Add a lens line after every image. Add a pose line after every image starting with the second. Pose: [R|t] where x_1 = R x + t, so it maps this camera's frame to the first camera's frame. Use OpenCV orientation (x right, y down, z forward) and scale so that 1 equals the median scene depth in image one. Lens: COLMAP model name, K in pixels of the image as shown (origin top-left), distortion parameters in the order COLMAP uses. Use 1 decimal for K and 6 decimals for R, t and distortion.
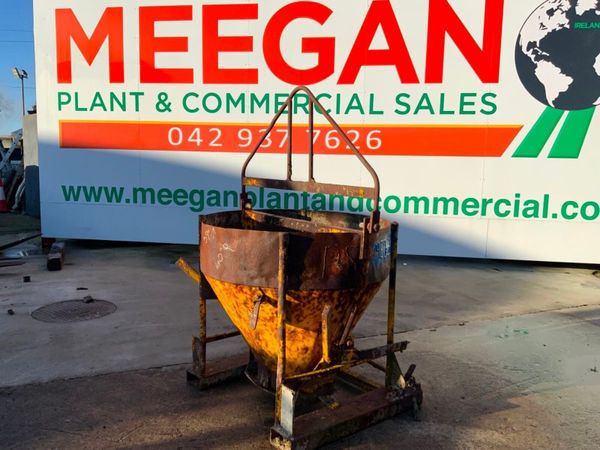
lens RADIAL K [[504.0, 0, 301.2], [0, 504.0, 203.4], [0, 0, 1]] dist [0.062871, -0.129839]
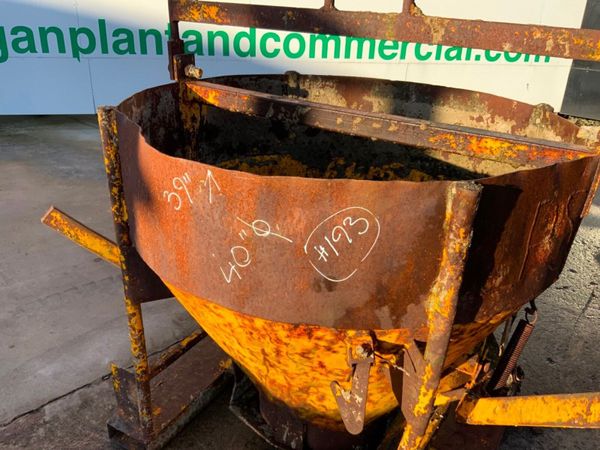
lens RADIAL K [[504.0, 0, 298.8], [0, 504.0, 223.4], [0, 0, 1]] dist [0.062871, -0.129839]
pose [[0.939539, -0.126371, 0.318272, -0.086907], [0.009347, 0.938536, 0.345055, -0.010753], [-0.342315, -0.321218, 0.882972, 0.267492]]
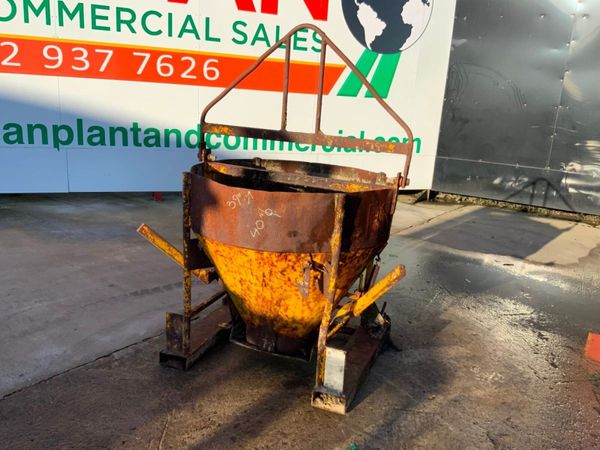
lens RADIAL K [[504.0, 0, 304.6], [0, 504.0, 216.7], [0, 0, 1]] dist [0.062871, -0.129839]
pose [[0.864361, -0.082903, 0.495991, -0.200029], [-0.003483, 0.985307, 0.170760, -0.020827], [-0.502859, -0.149326, 0.851372, 0.085813]]
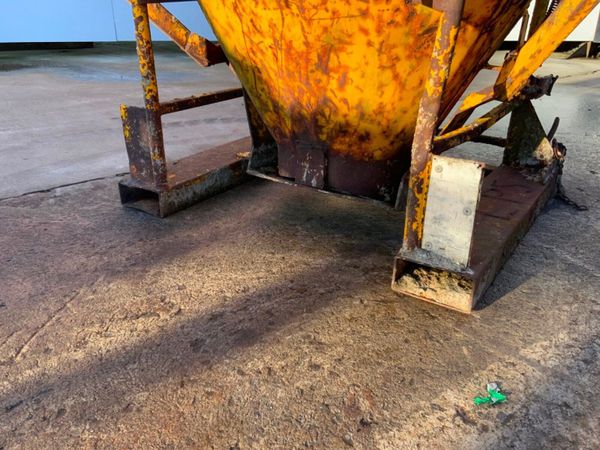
lens RADIAL K [[504.0, 0, 297.9], [0, 504.0, 229.2], [0, 0, 1]] dist [0.062871, -0.129839]
pose [[0.952947, -0.140105, 0.268816, -0.094937], [0.038294, 0.935317, 0.351732, 0.099762], [-0.300707, -0.324888, 0.896673, 0.244596]]
